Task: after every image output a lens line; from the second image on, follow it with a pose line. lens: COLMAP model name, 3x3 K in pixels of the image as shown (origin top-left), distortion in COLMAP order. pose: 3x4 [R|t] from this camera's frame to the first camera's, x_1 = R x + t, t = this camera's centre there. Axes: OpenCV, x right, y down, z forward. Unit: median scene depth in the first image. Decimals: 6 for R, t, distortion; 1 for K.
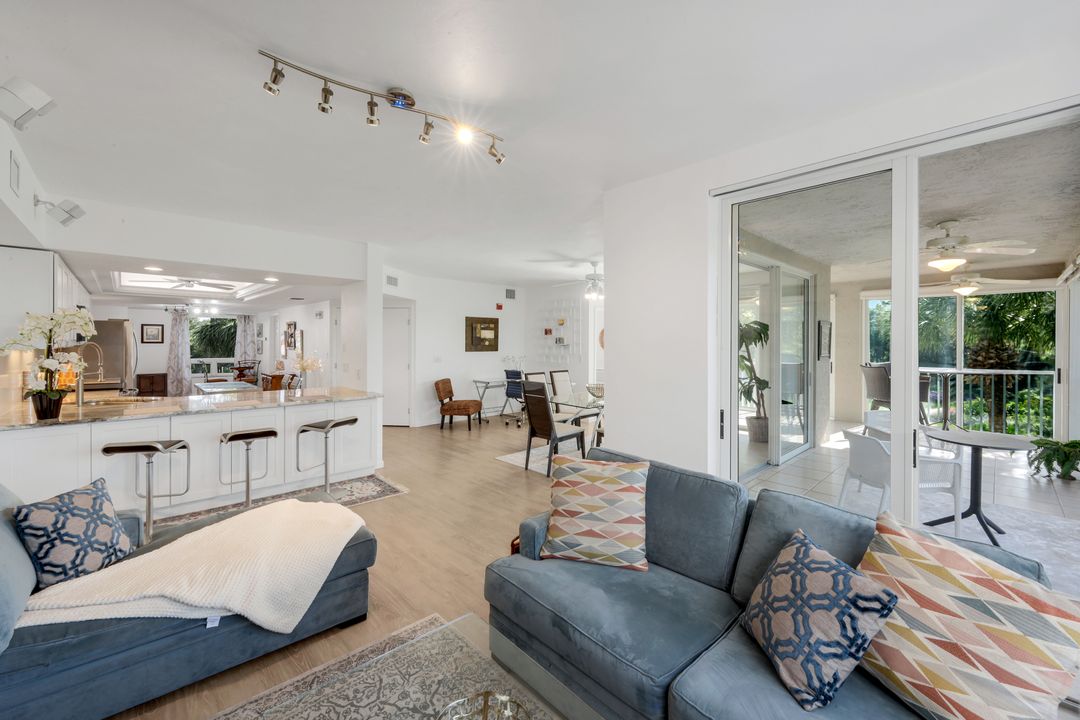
lens RADIAL K [[438.2, 0, 536.3], [0, 438.2, 346.2], [0, 0, 1]] dist [-0.000612, -0.000112]
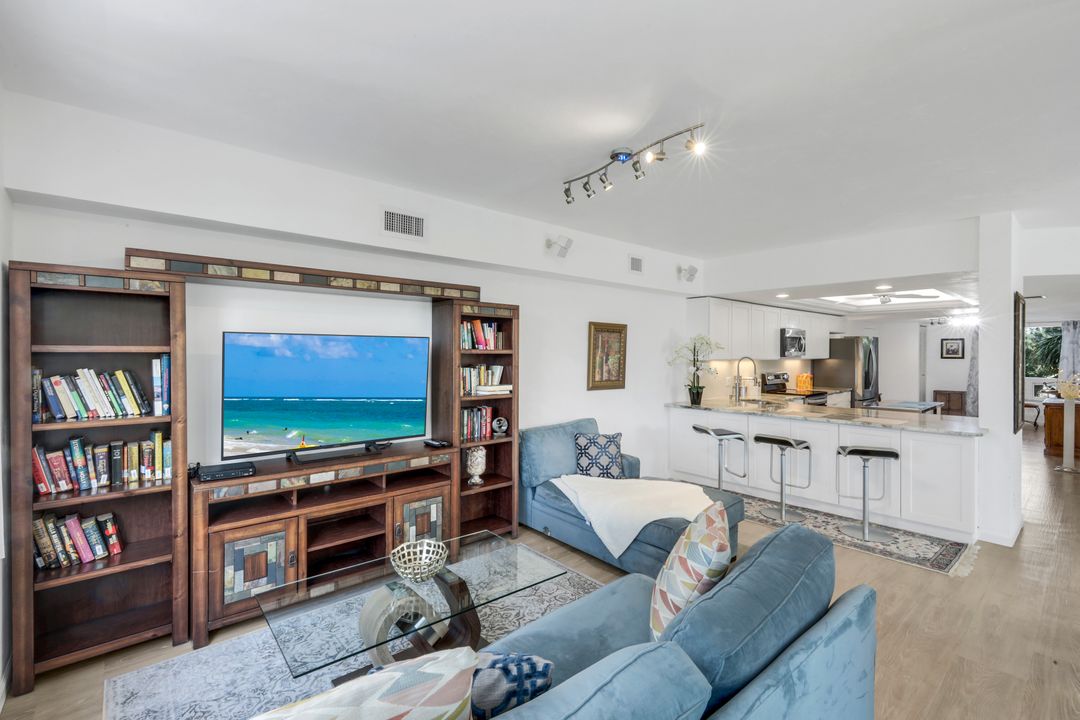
lens RADIAL K [[475.3, 0, 539.2], [0, 475.3, 357.1], [0, 0, 1]] dist [-0.000123, 0.000598]
pose [[-0.044591, -0.000178, -0.999005, 0.241843], [-0.012115, 0.999927, 0.000363, 0.000556], [0.998932, 0.012119, -0.044590, 0.198128]]
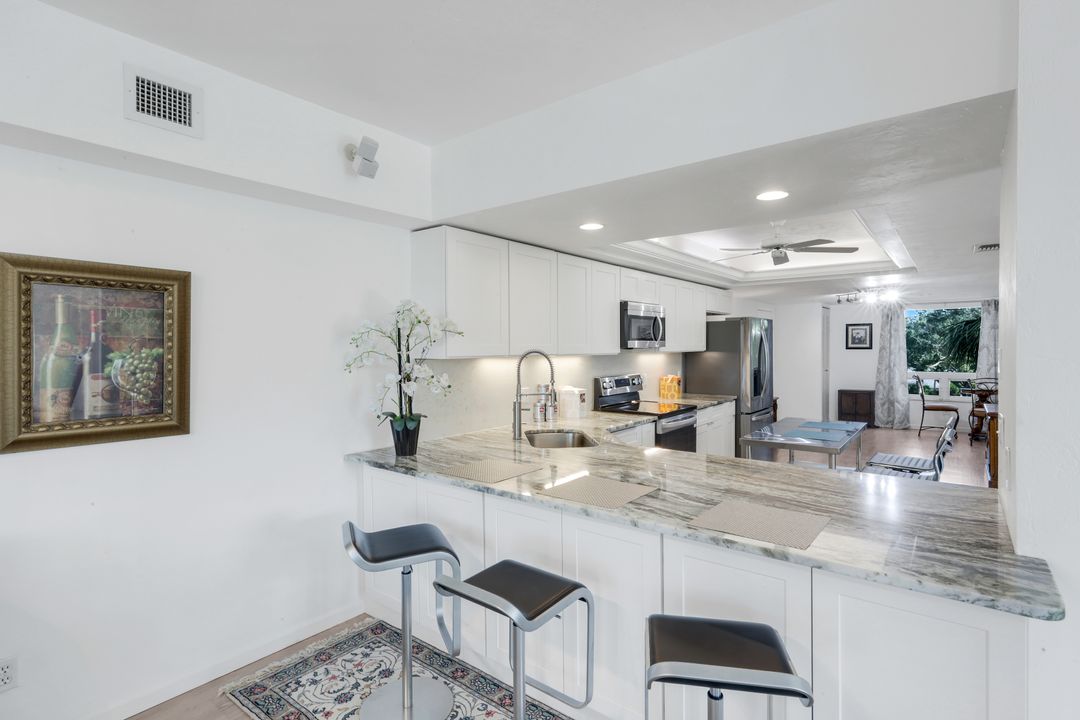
lens RADIAL K [[527.4, 0, 538.2], [0, 527.4, 354.4], [0, 0, 1]] dist [0.000443, -0.000445]
pose [[0.145452, 0.005246, -0.989351, -0.086275], [-0.001216, 0.999986, 0.005123, -0.002209], [0.989365, 0.000458, 0.145456, 0.421725]]
